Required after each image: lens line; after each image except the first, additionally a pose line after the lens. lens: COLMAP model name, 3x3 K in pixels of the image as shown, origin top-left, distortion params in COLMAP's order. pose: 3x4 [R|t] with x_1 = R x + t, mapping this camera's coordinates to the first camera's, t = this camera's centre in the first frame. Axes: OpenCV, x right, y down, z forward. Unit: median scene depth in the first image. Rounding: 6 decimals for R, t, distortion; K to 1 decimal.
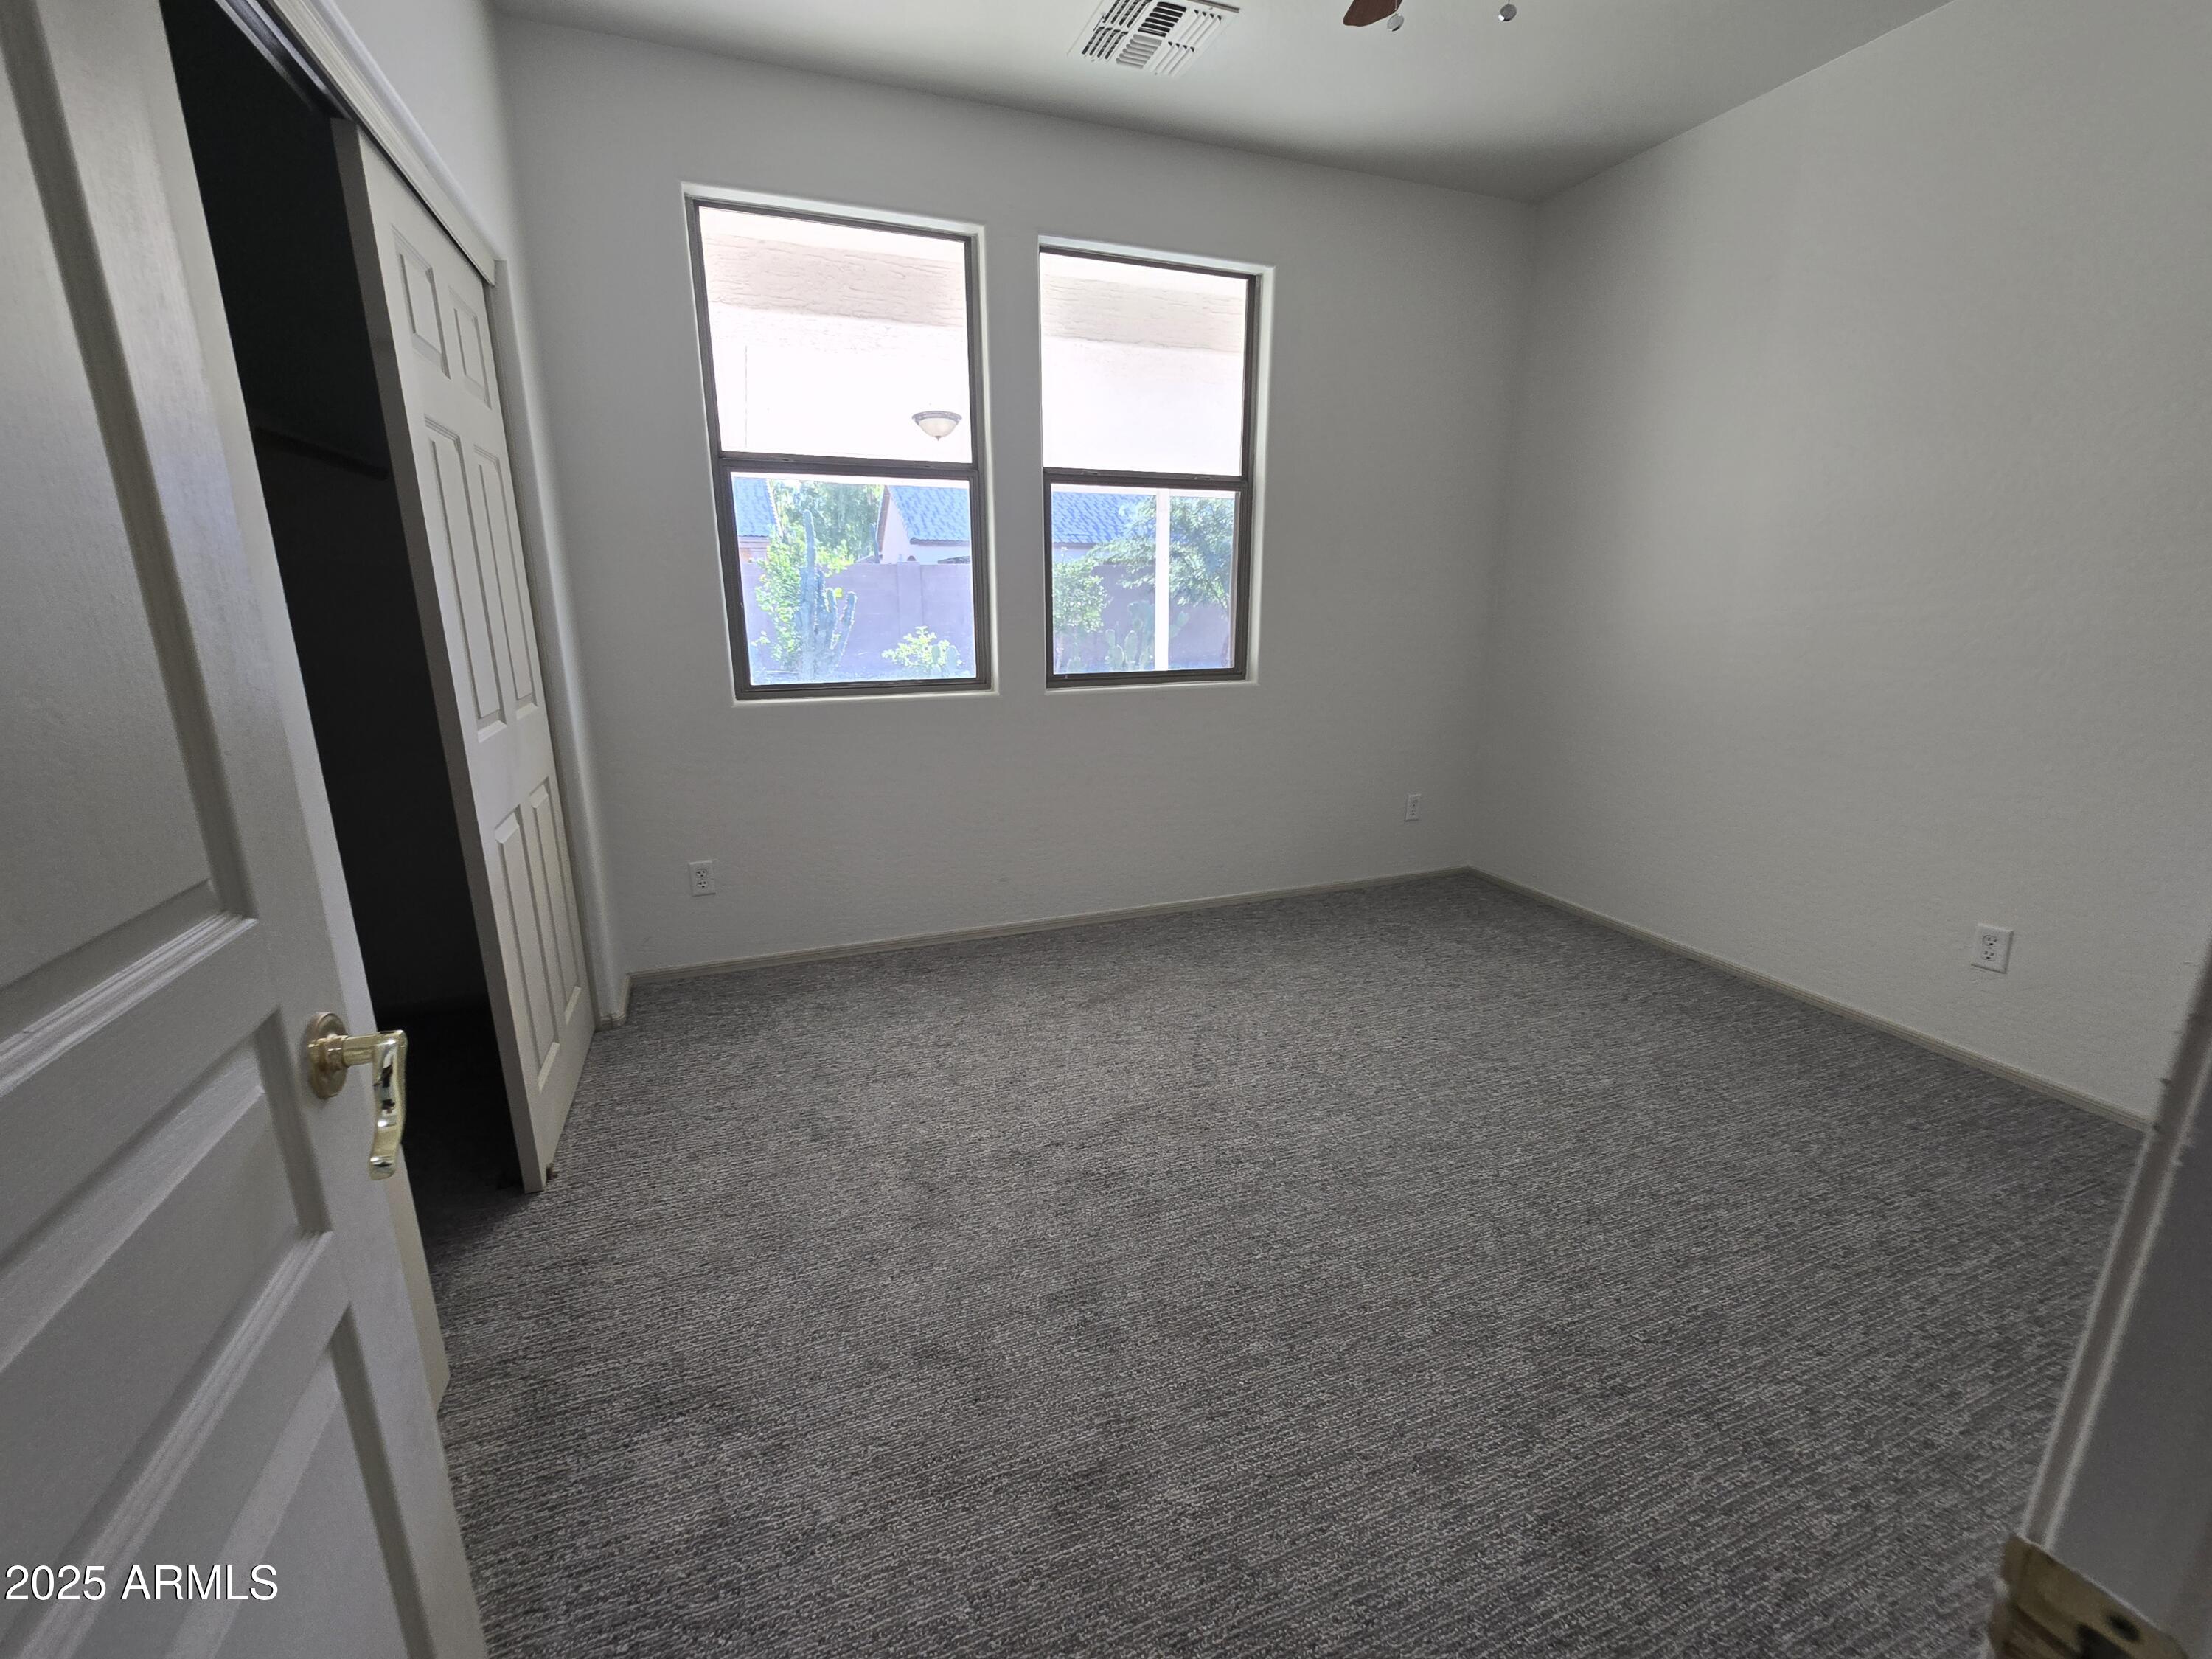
lens RADIAL K [[922.9, 0, 1094.9], [0, 922.9, 828.7], [0, 0, 1]] dist [0.000438, -0.000217]
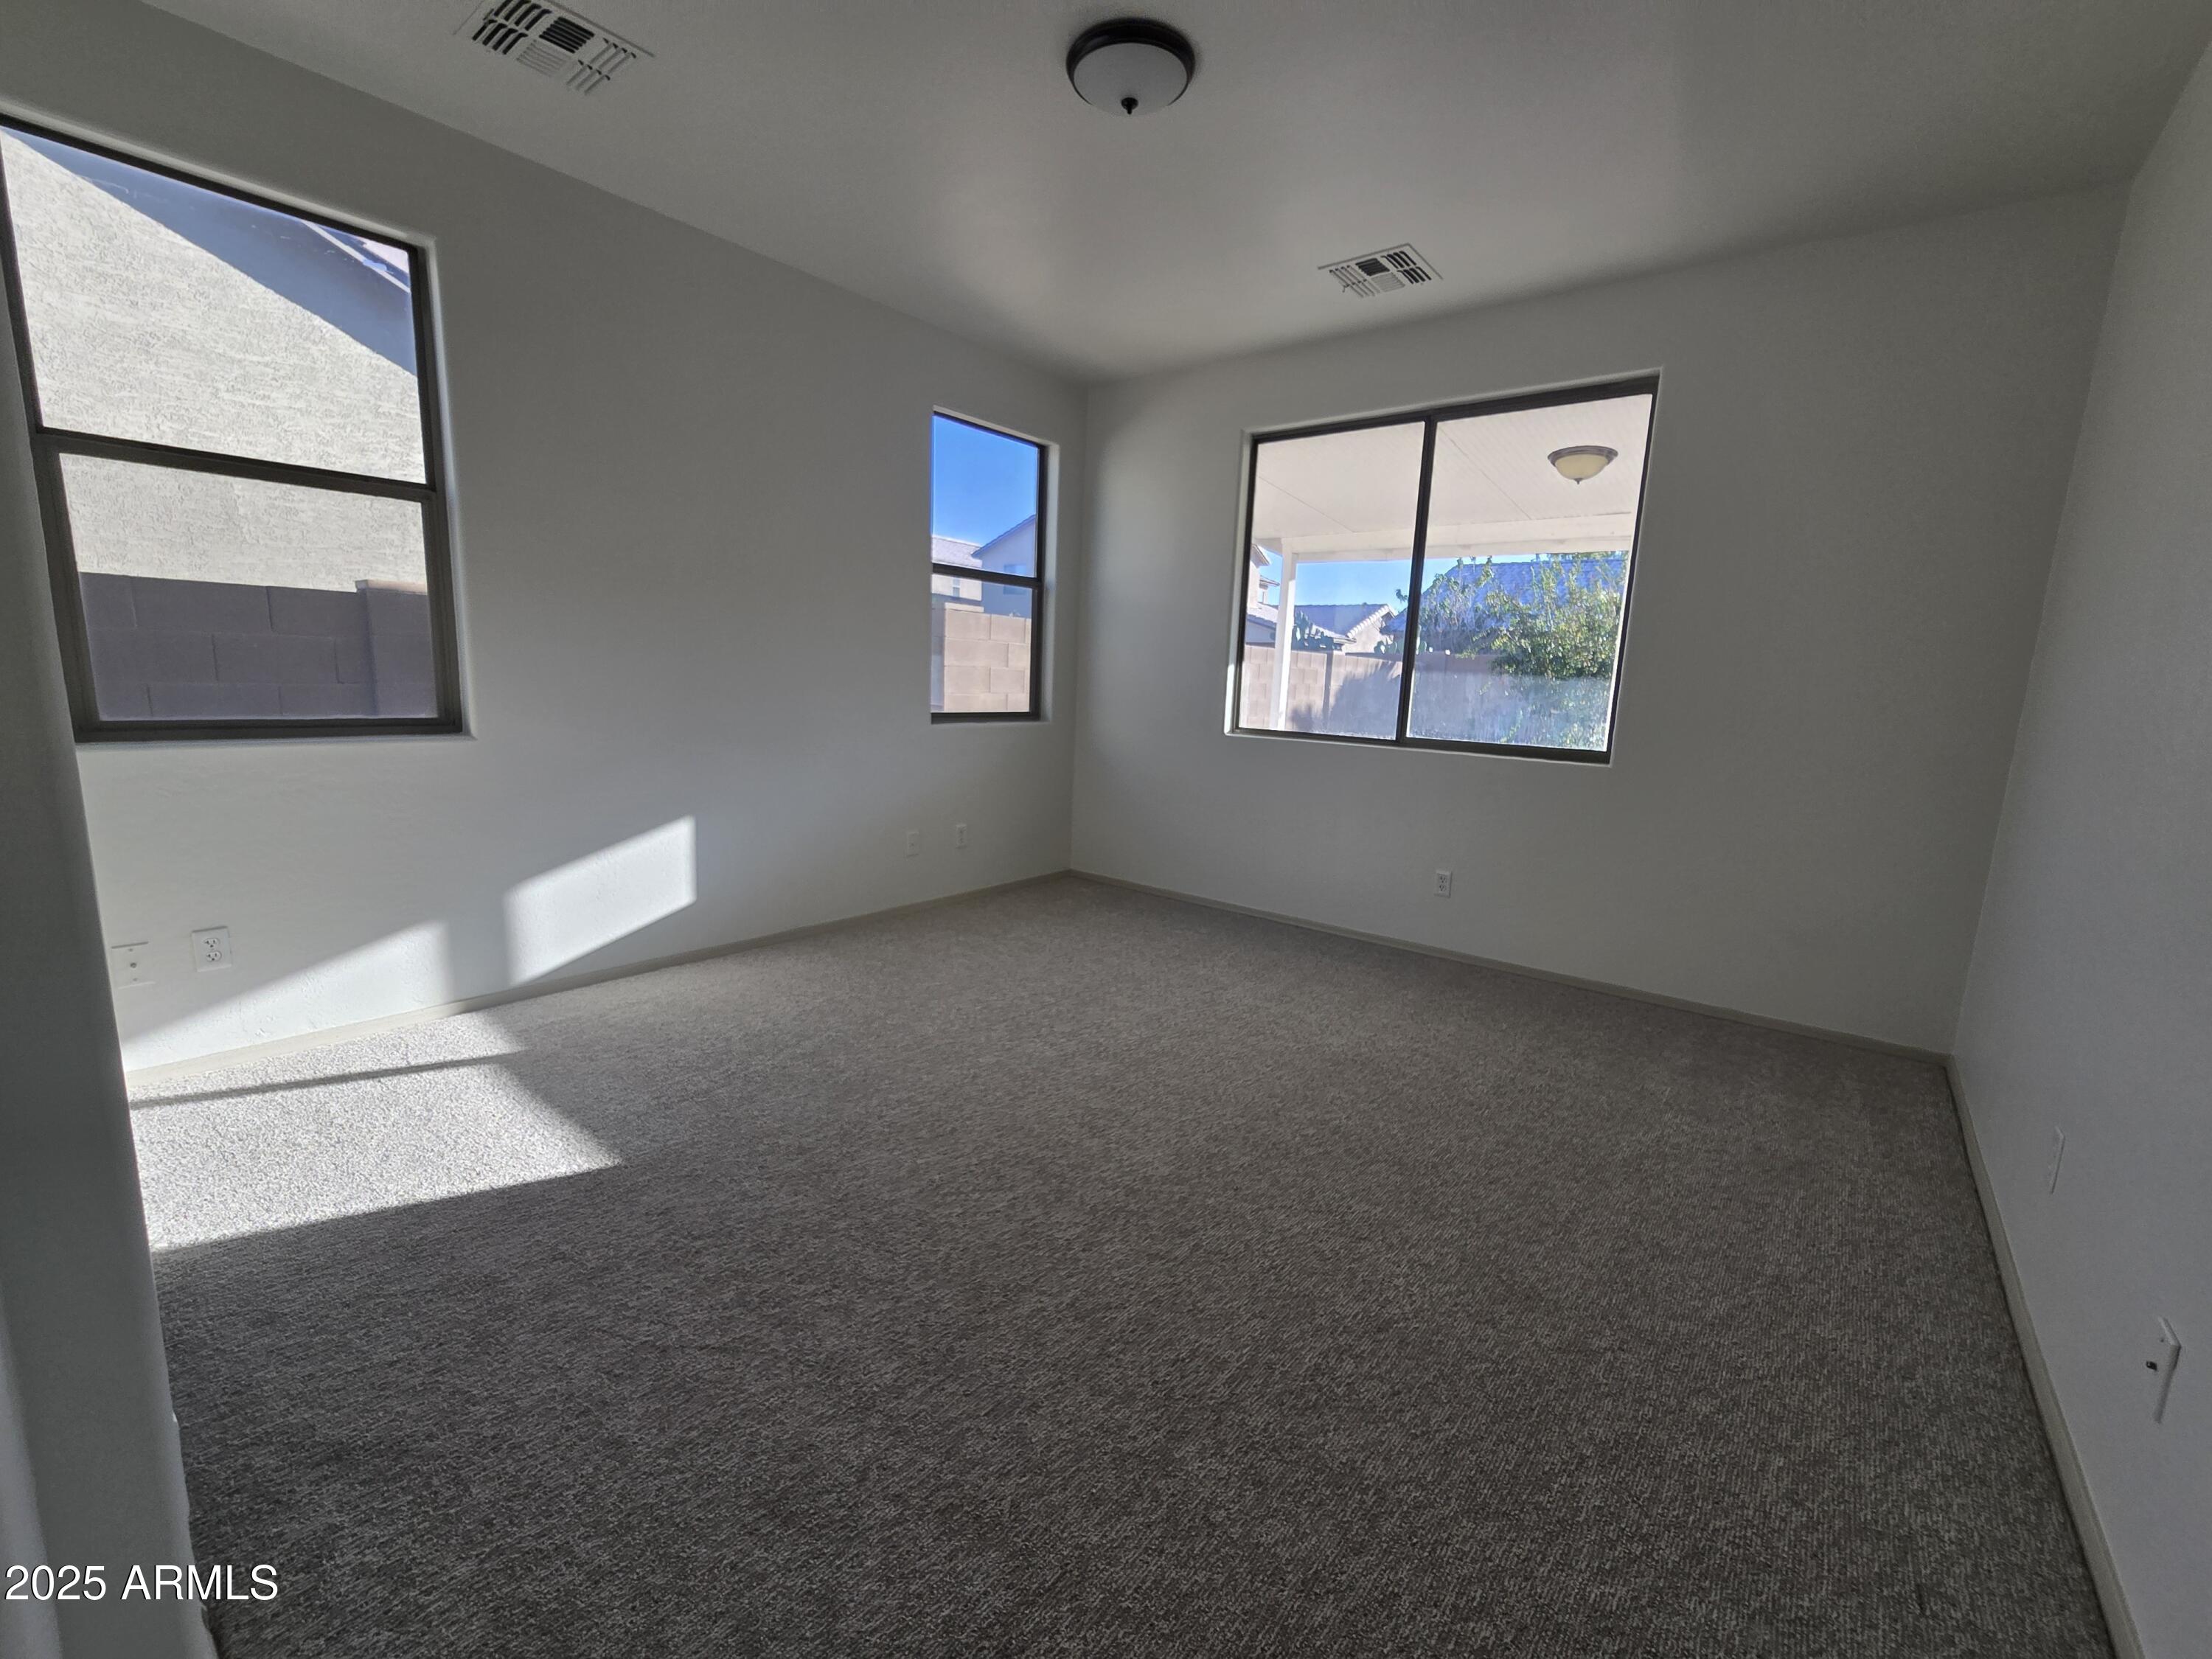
lens RADIAL K [[922.9, 0, 1094.9], [0, 922.9, 828.7], [0, 0, 1]] dist [0.000438, -0.000217]
pose [[0.851284, -0.053742, 0.521945, -0.553201], [0.086638, 0.995484, -0.038806, 0.071285], [-0.517502, 0.078255, 0.852096, -0.246827]]
